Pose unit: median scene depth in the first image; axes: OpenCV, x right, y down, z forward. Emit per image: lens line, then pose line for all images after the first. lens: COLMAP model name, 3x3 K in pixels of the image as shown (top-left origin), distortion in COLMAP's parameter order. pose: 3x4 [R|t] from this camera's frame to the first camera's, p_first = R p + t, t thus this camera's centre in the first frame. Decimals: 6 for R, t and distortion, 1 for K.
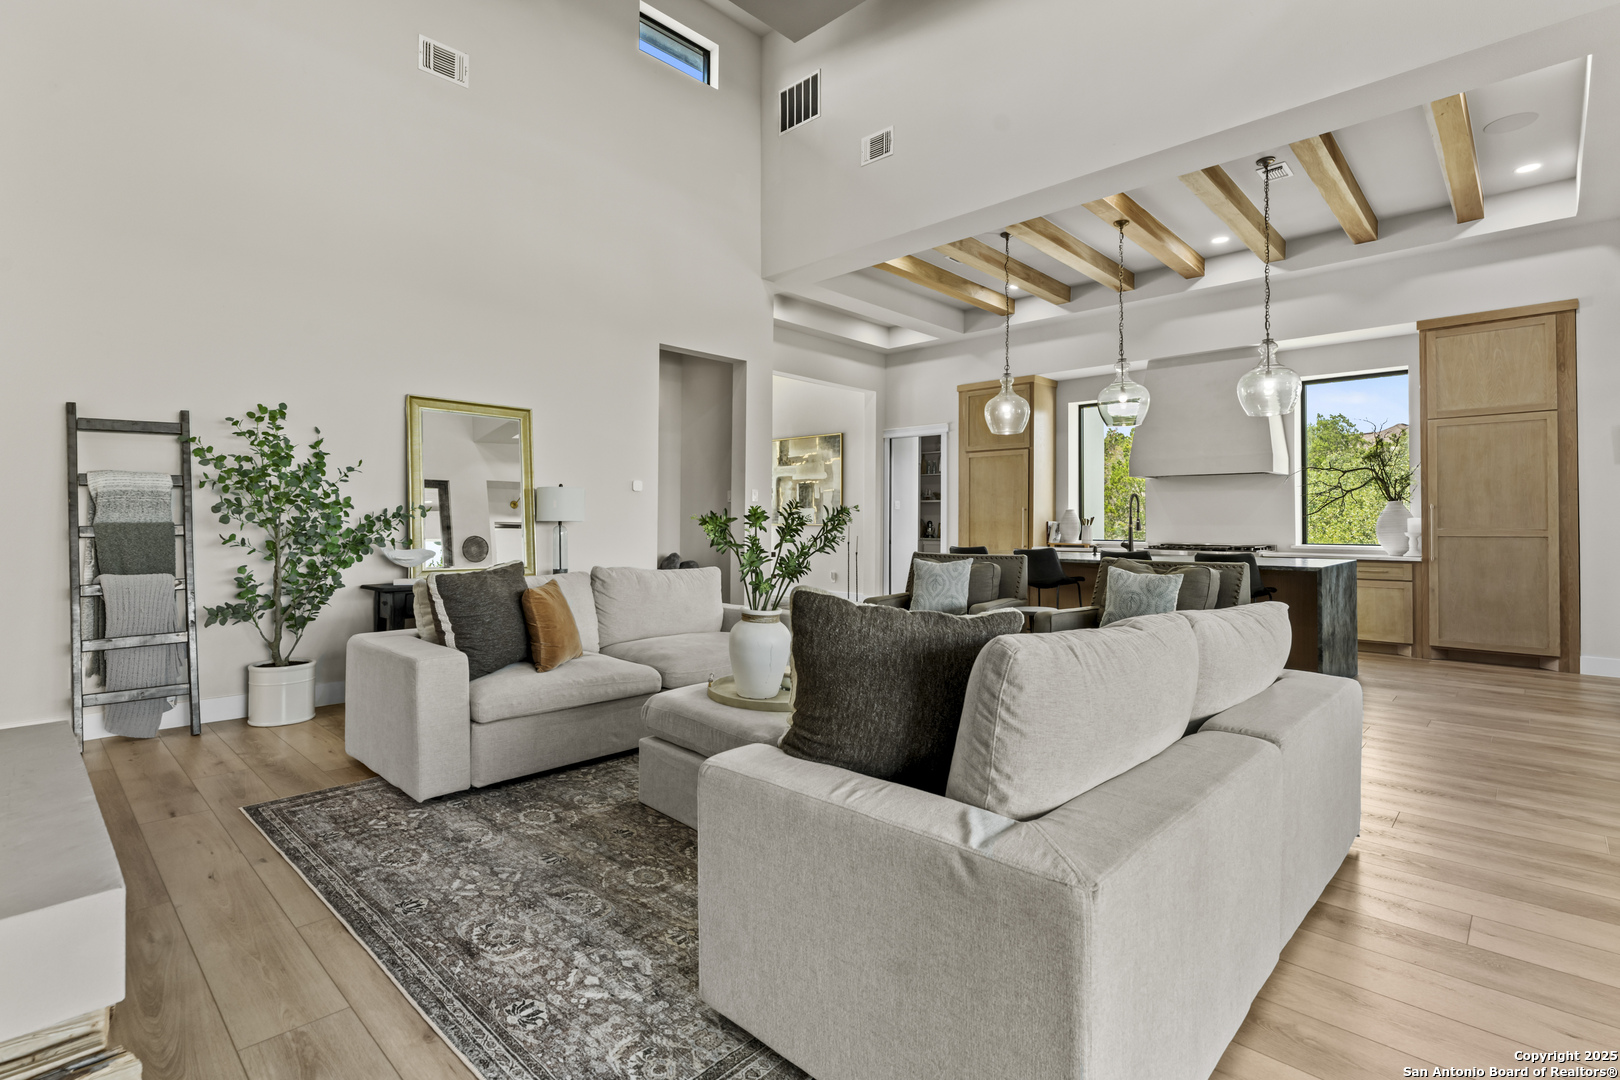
lens RADIAL K [[774.8, 0, 809.2], [0, 774.8, 530.8], [0, 0, 1]] dist [-0.023287, 0.000003]
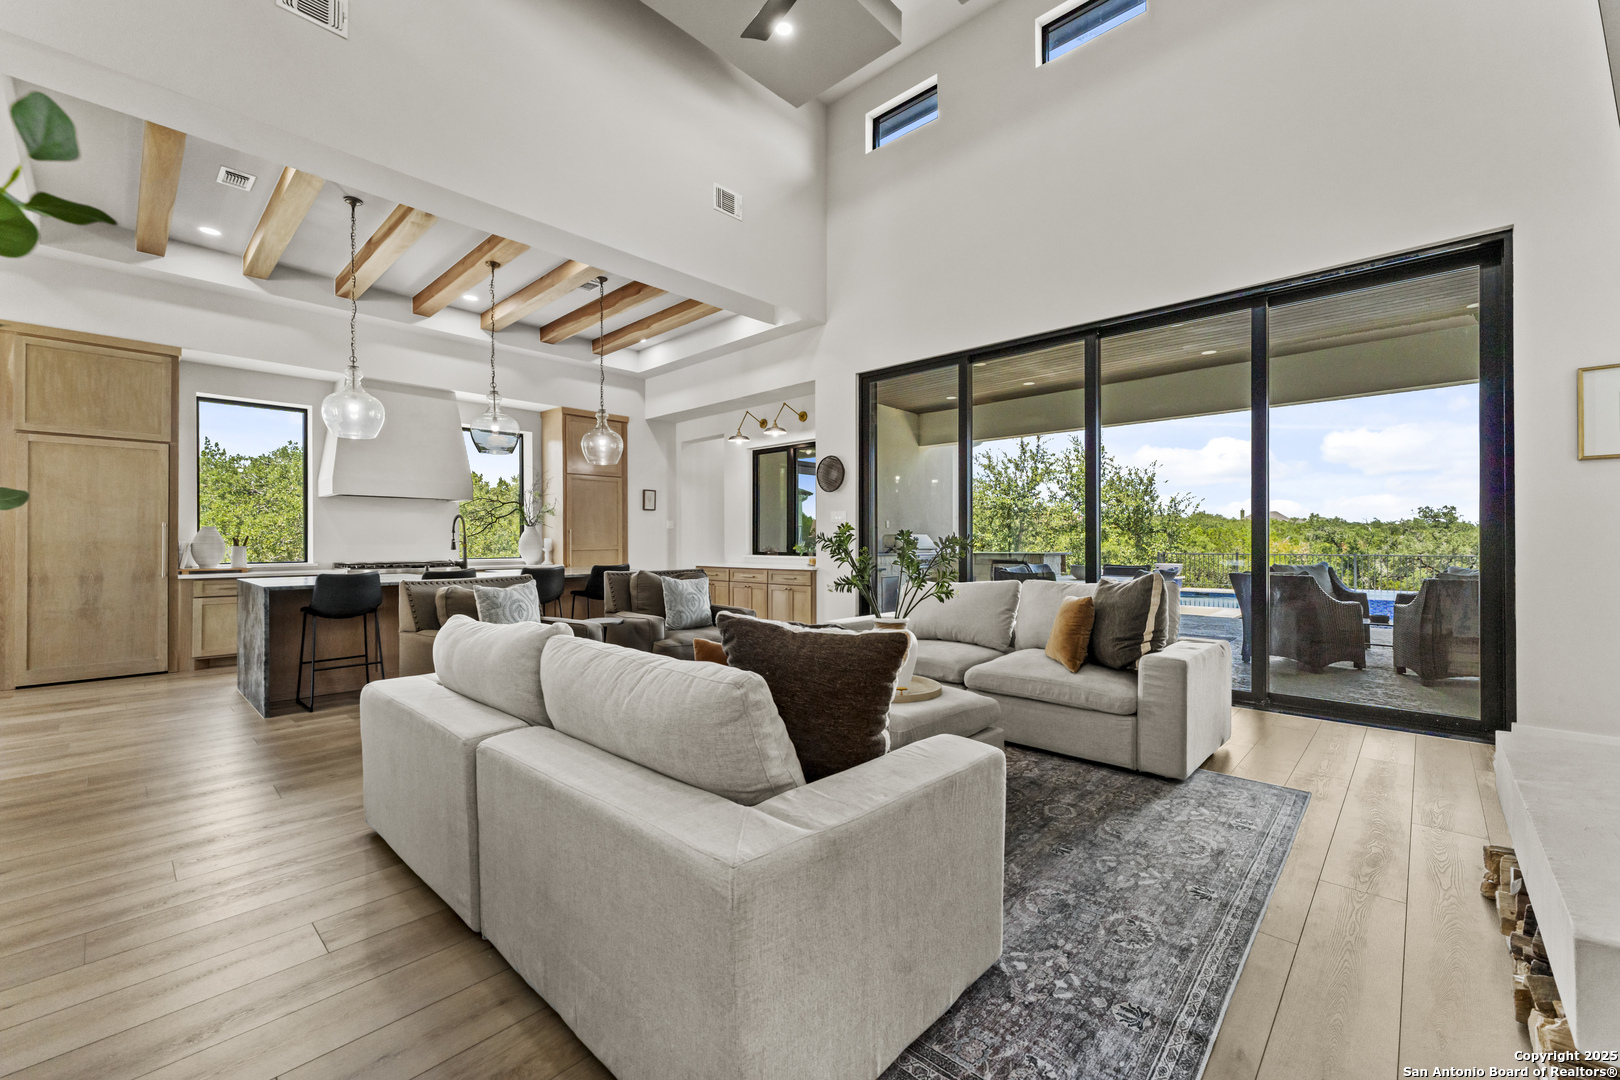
lens RADIAL K [[660.0, 0, 808.3], [0, 660.0, 539.3], [0, 0, 1]] dist [0.021081, 0.000085]
pose [[-0.013559, -0.002998, 0.999904, -1.193214], [0.009736, 0.999948, 0.003130, -0.033737], [-0.999861, 0.009778, -0.013529, 1.263753]]
